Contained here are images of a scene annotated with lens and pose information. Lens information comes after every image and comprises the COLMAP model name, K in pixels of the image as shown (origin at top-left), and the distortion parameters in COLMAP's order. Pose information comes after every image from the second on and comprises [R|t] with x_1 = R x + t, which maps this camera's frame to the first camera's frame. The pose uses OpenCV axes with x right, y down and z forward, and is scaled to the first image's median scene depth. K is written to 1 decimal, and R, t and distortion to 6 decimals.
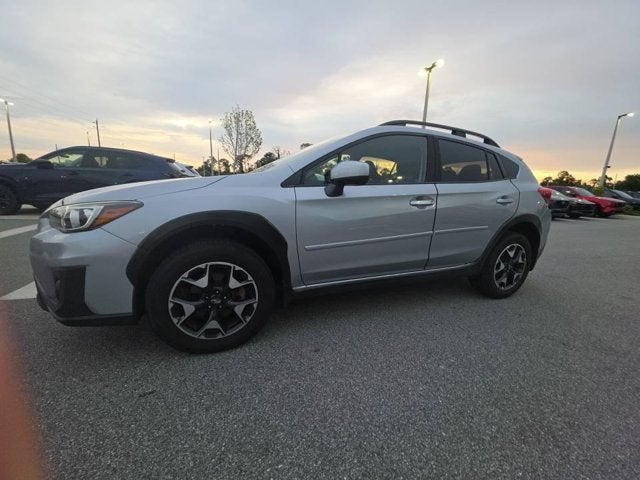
lens RADIAL K [[253.1, 0, 322.0], [0, 253.1, 240.9], [0, 0, 1]] dist [0.016705, -0.010124]
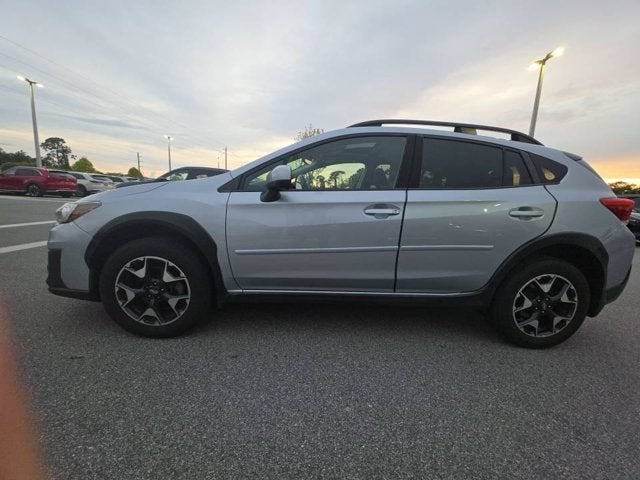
lens RADIAL K [[253.1, 0, 322.0], [0, 253.1, 240.9], [0, 0, 1]] dist [0.016705, -0.010124]
pose [[0.938658, 0.062240, -0.339187, 0.592192], [-0.080753, 0.995902, -0.040727, -0.000992], [0.335262, 0.065620, 0.939837, 0.158922]]
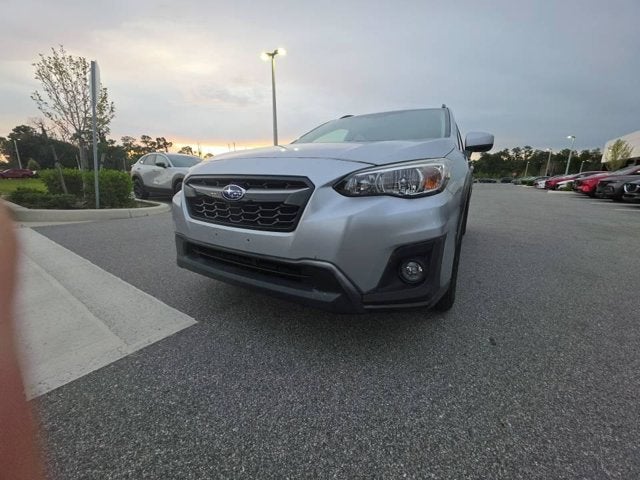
lens RADIAL K [[253.1, 0, 322.0], [0, 253.1, 240.9], [0, 0, 1]] dist [0.016705, -0.010124]
pose [[0.800489, -0.176044, 0.572910, -1.334715], [0.146631, 0.984365, 0.097598, -0.015404], [-0.581134, 0.005881, 0.813787, 0.408035]]
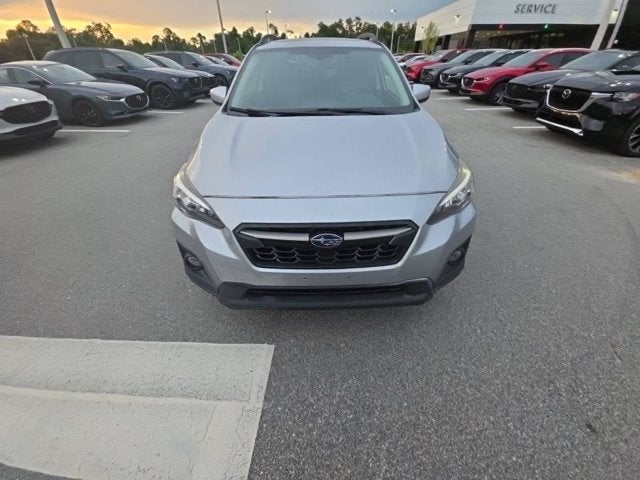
lens RADIAL K [[253.1, 0, 322.0], [0, 253.1, 240.9], [0, 0, 1]] dist [0.016705, -0.010124]
pose [[0.370476, -0.581115, 0.724605, -1.609274], [0.220899, 0.812857, 0.538950, -0.486912], [-0.902192, -0.039603, 0.429512, 0.835519]]
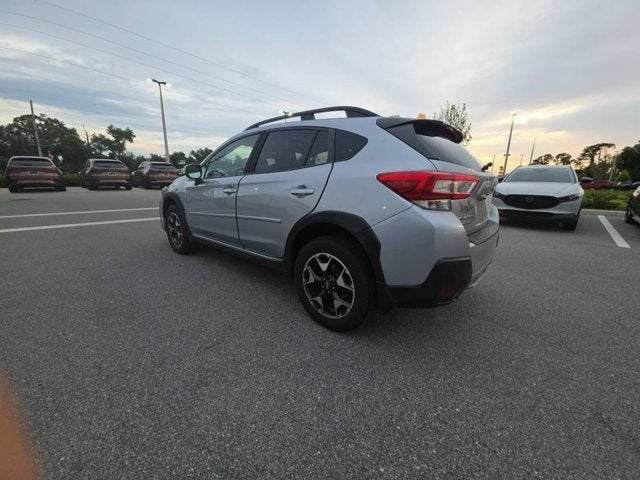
lens RADIAL K [[253.1, 0, 322.0], [0, 253.1, 240.9], [0, 0, 1]] dist [0.016705, -0.010124]
pose [[0.447408, 0.175131, -0.877015, 2.076074], [-0.183593, 0.977739, 0.101586, -0.140454], [0.875283, 0.115563, 0.469601, 0.992977]]
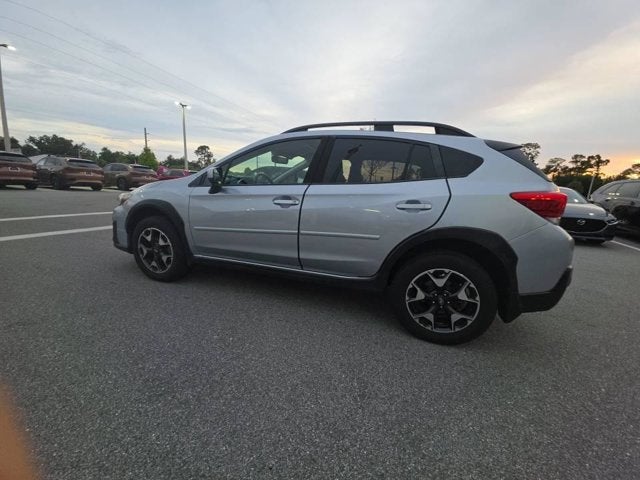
lens RADIAL K [[253.1, 0, 322.0], [0, 253.1, 240.9], [0, 0, 1]] dist [0.016705, -0.010124]
pose [[0.748920, 0.131551, -0.649472, 1.443656], [-0.153979, 0.987817, 0.022526, -0.043916], [0.644523, 0.083135, 0.760052, 0.358153]]
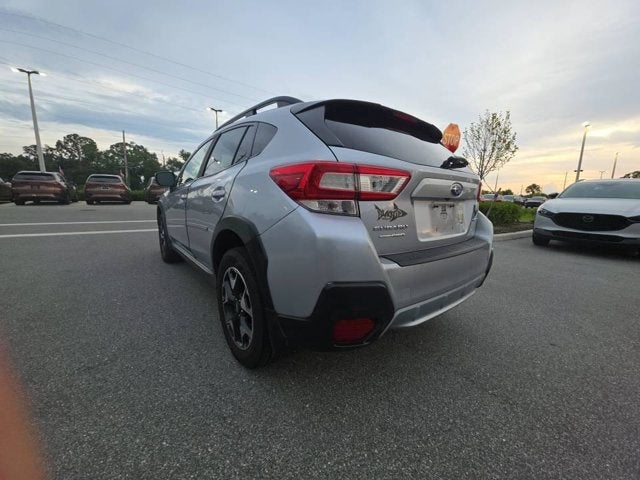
lens RADIAL K [[253.1, 0, 322.0], [0, 253.1, 240.9], [0, 0, 1]] dist [0.016705, -0.010124]
pose [[0.279957, 0.127843, -0.951462, 2.067840], [-0.212256, 0.974808, 0.068526, -0.199421], [0.936254, 0.182770, 0.300040, 1.525479]]
